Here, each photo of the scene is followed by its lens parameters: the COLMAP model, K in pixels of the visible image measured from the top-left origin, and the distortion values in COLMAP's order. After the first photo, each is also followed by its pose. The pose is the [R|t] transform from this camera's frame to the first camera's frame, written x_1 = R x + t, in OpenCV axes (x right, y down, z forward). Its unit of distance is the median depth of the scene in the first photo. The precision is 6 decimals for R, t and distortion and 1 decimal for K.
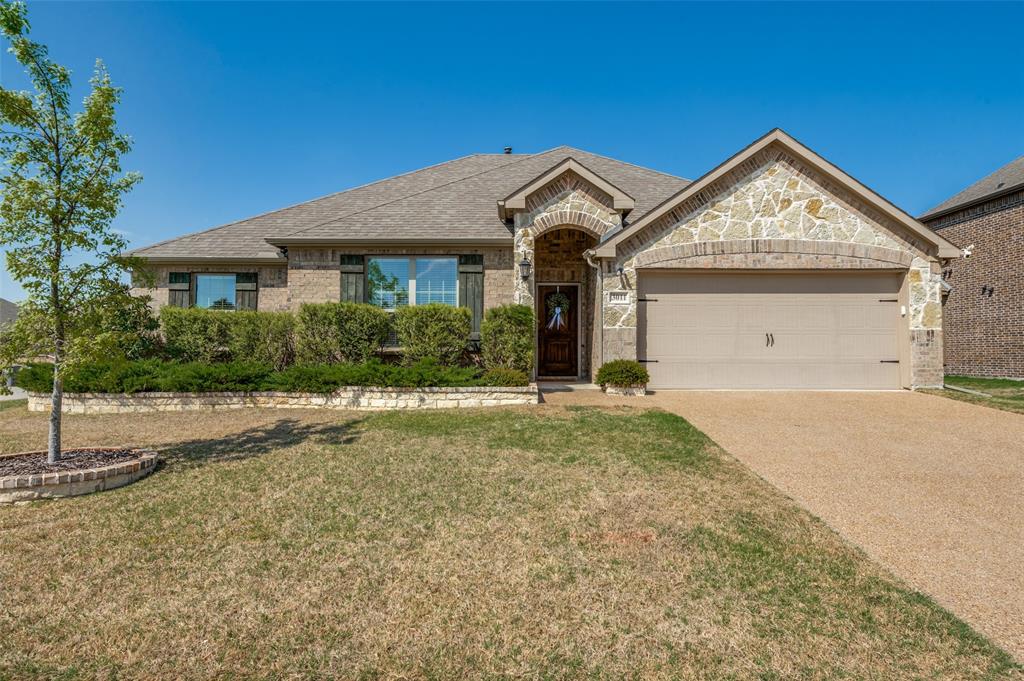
lens RADIAL K [[482.4, 0, 533.5], [0, 482.4, 329.3], [0, 0, 1]] dist [-0.018507, -0.000774]
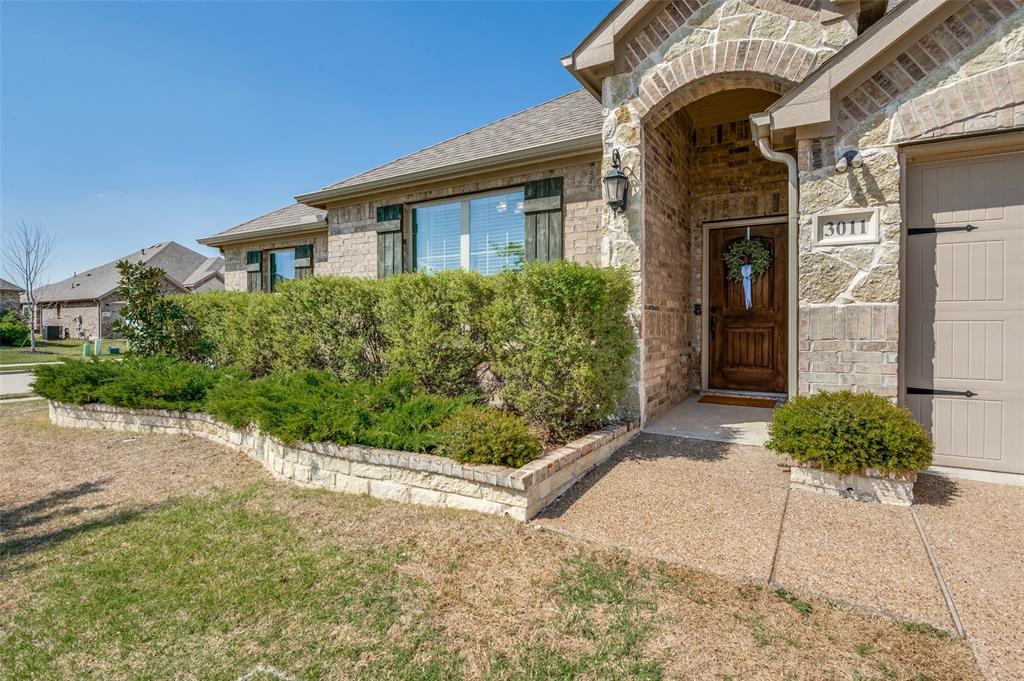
lens RADIAL K [[482.4, 0, 533.5], [0, 482.4, 329.3], [0, 0, 1]] dist [-0.018507, -0.000774]
pose [[0.860636, 0.005412, -0.509191, 0.155155], [0.024611, 0.998333, 0.052208, -0.010453], [0.508625, -0.057464, 0.859068, 0.524241]]
